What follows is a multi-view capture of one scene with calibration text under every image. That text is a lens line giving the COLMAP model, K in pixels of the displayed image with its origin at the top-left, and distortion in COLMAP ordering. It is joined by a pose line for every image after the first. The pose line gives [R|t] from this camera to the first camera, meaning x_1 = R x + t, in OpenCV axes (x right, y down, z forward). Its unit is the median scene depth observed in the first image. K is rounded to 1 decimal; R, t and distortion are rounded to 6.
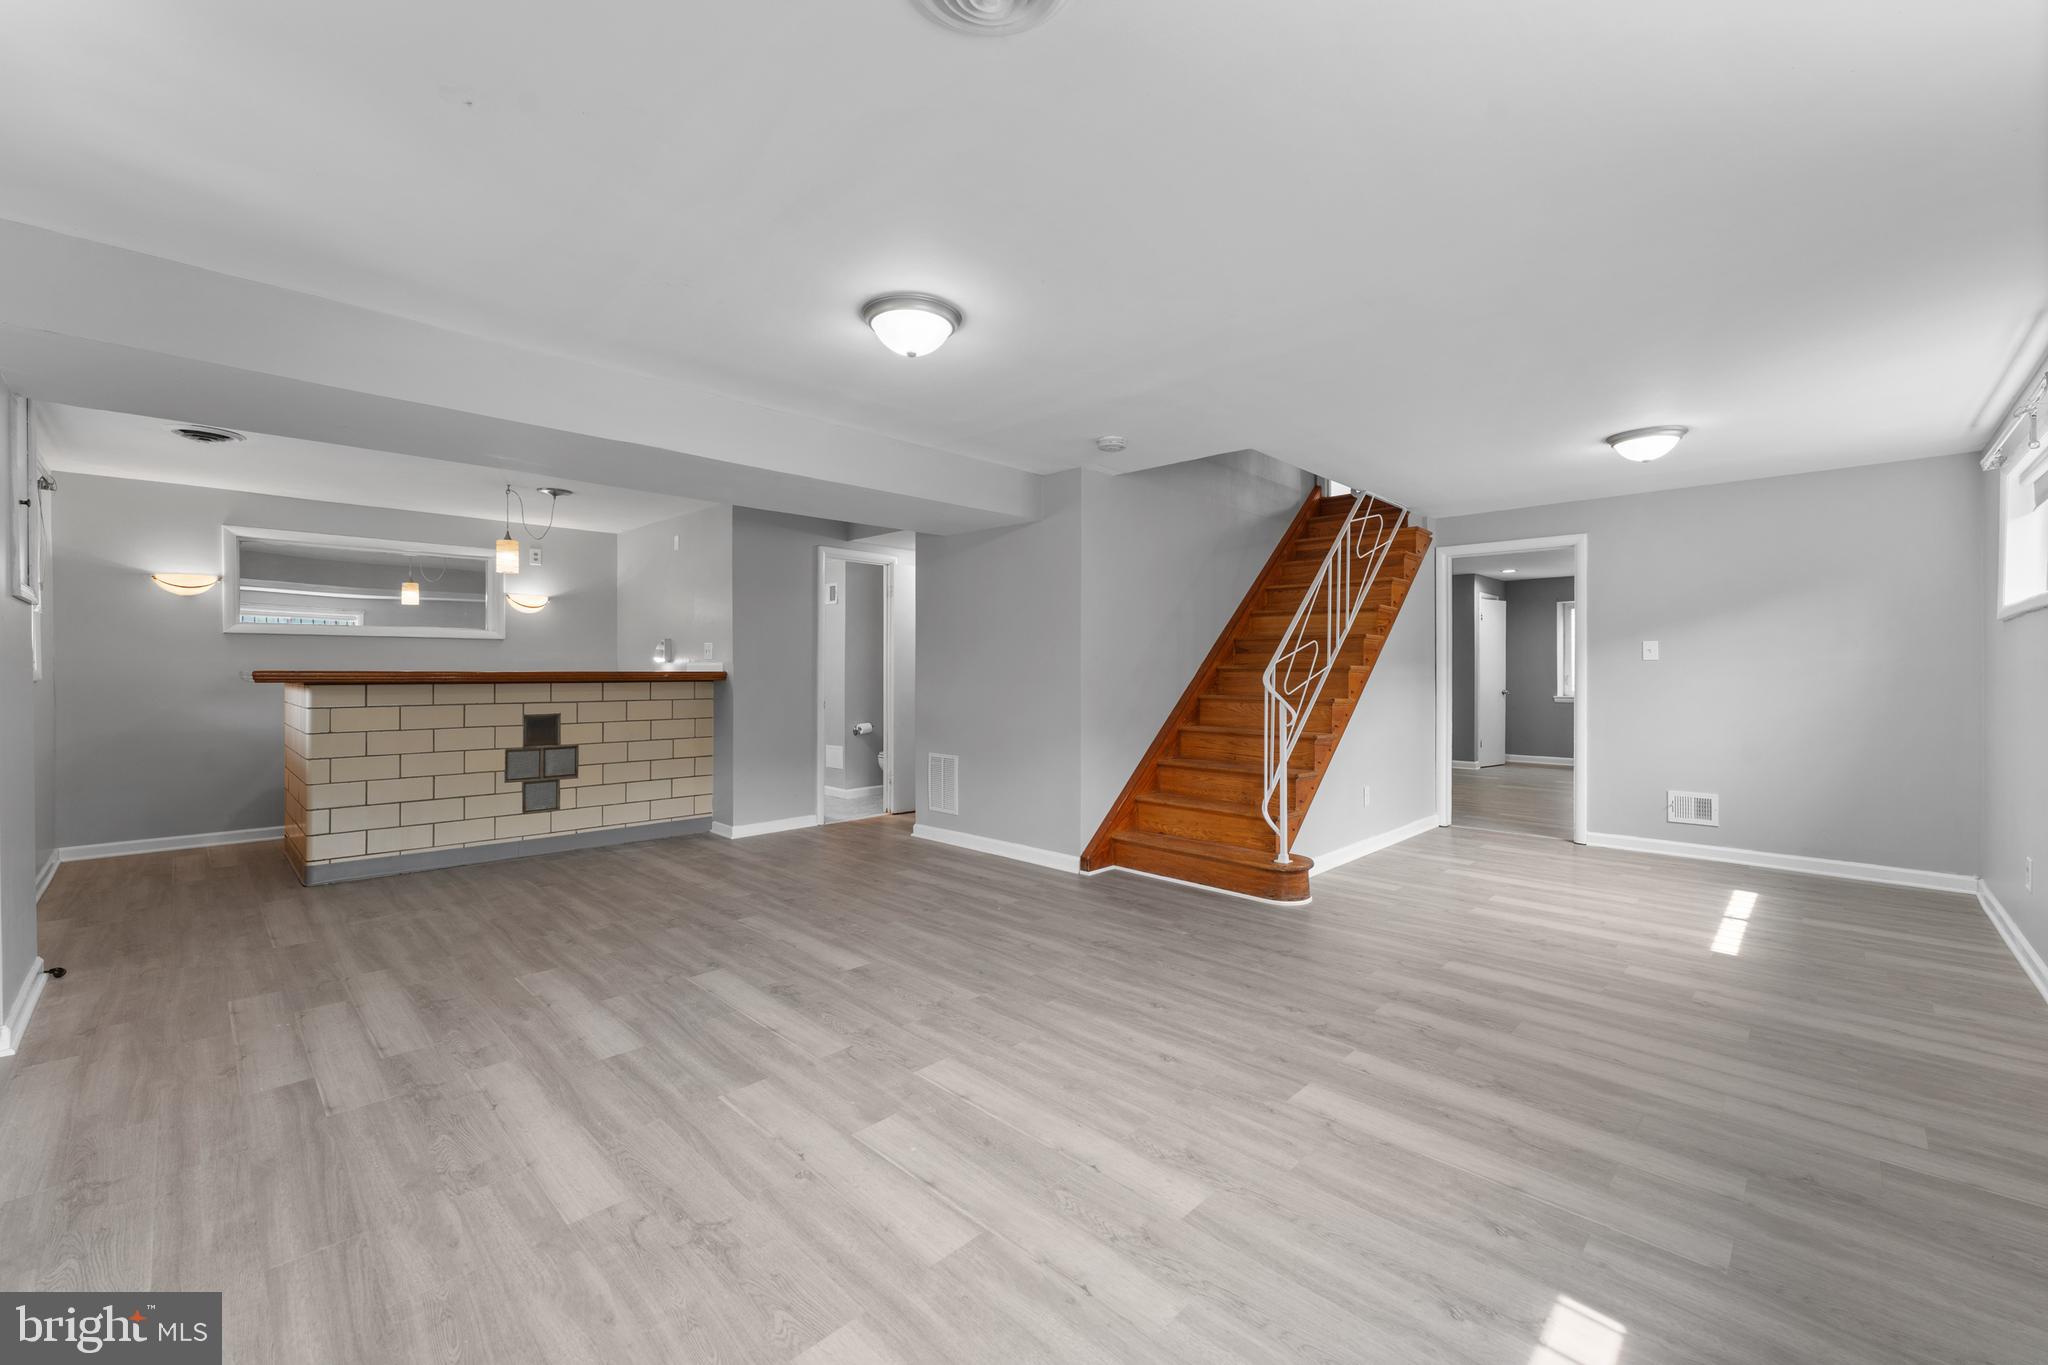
lens RADIAL K [[830.7, 0, 1024.7], [0, 830.7, 665.4], [0, 0, 1]] dist [-0.000744, 0.000447]
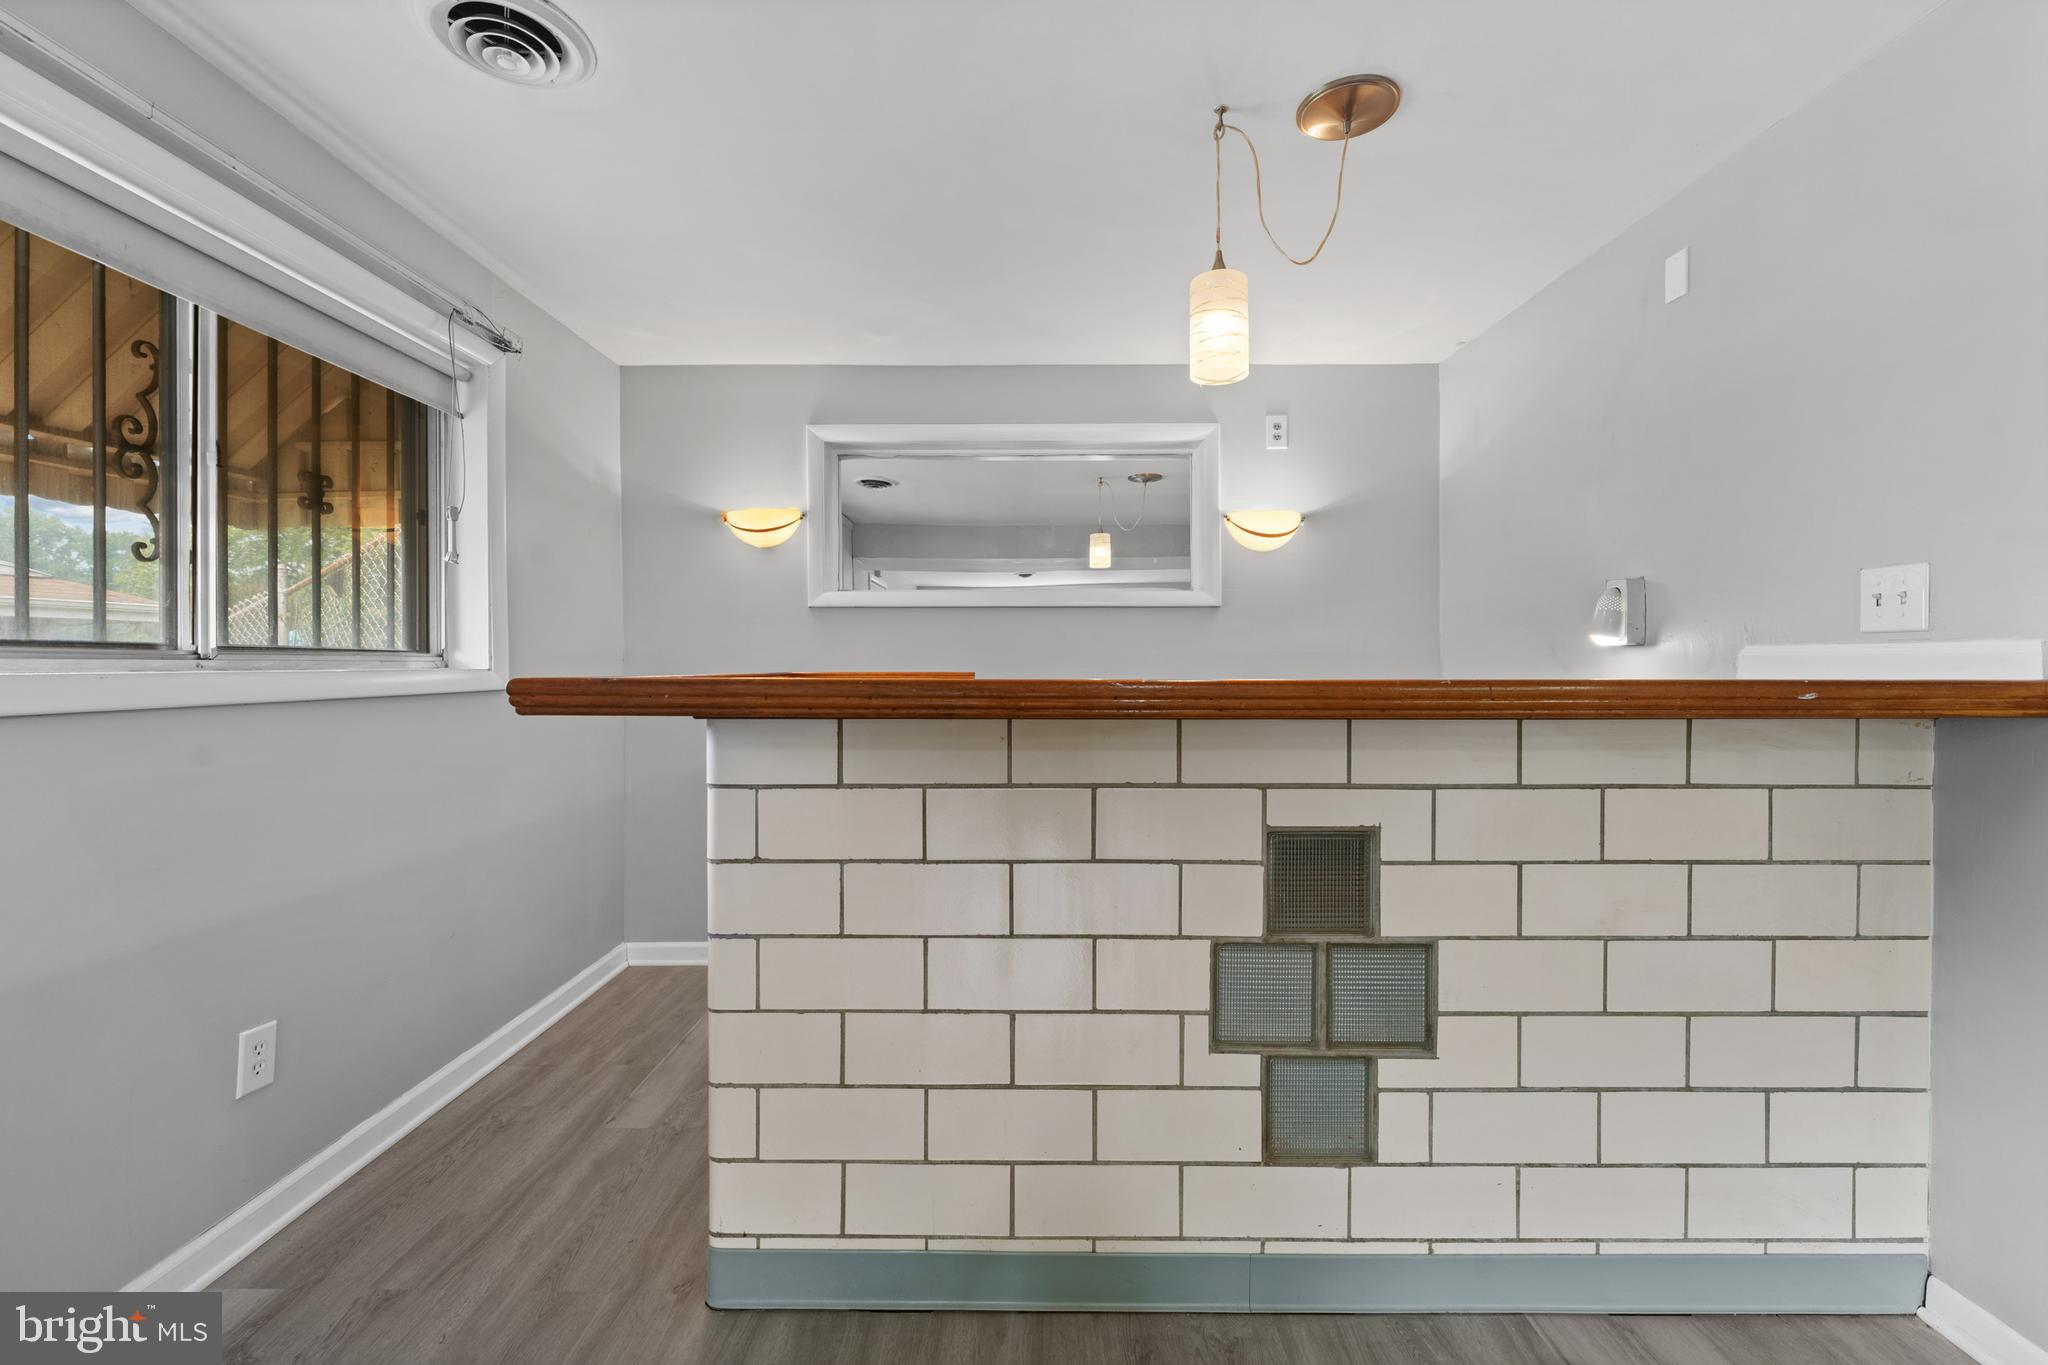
lens RADIAL K [[854.8, 0, 1031.0], [0, 854.8, 673.4], [0, 0, 1]] dist [-0.002375, -0.000367]
pose [[0.702963, 0.005704, -0.711203, -0.443881], [0.005659, 0.999891, 0.013613, 0.001154], [0.711204, -0.013594, 0.702854, 0.724498]]
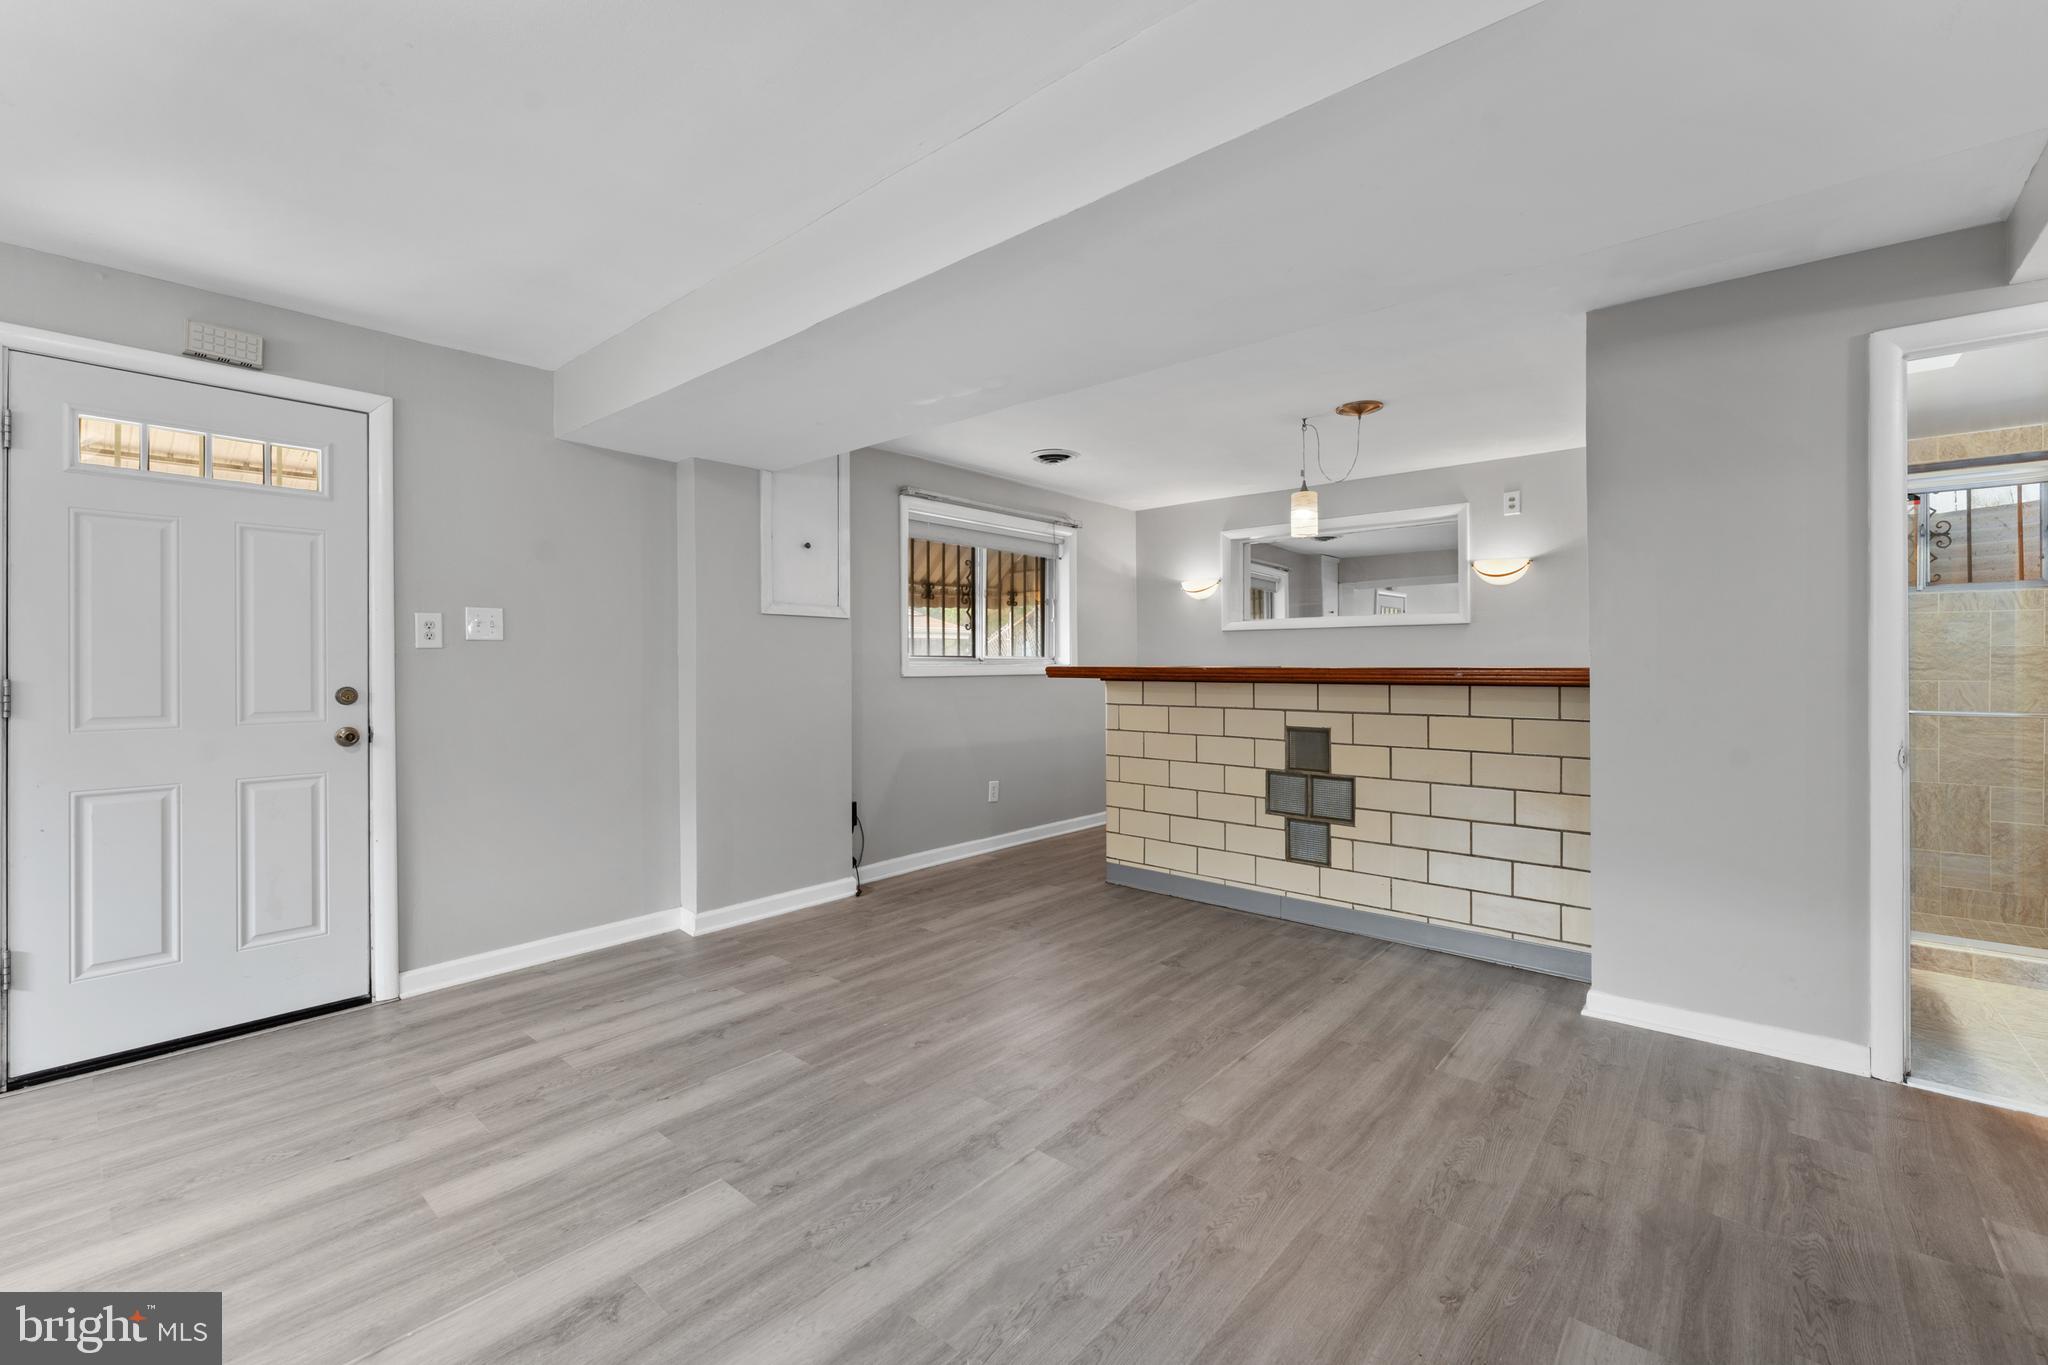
lens RADIAL K [[854.8, 0, 1026.5], [0, 854.8, 665.3], [0, 0, 1]] dist [-0.002375, -0.000367]
pose [[0.065619, -0.001568, -0.997844, 0.134877], [0.007357, 0.999972, -0.001088, 0.004798], [0.997818, -0.007270, 0.065629, 0.714732]]
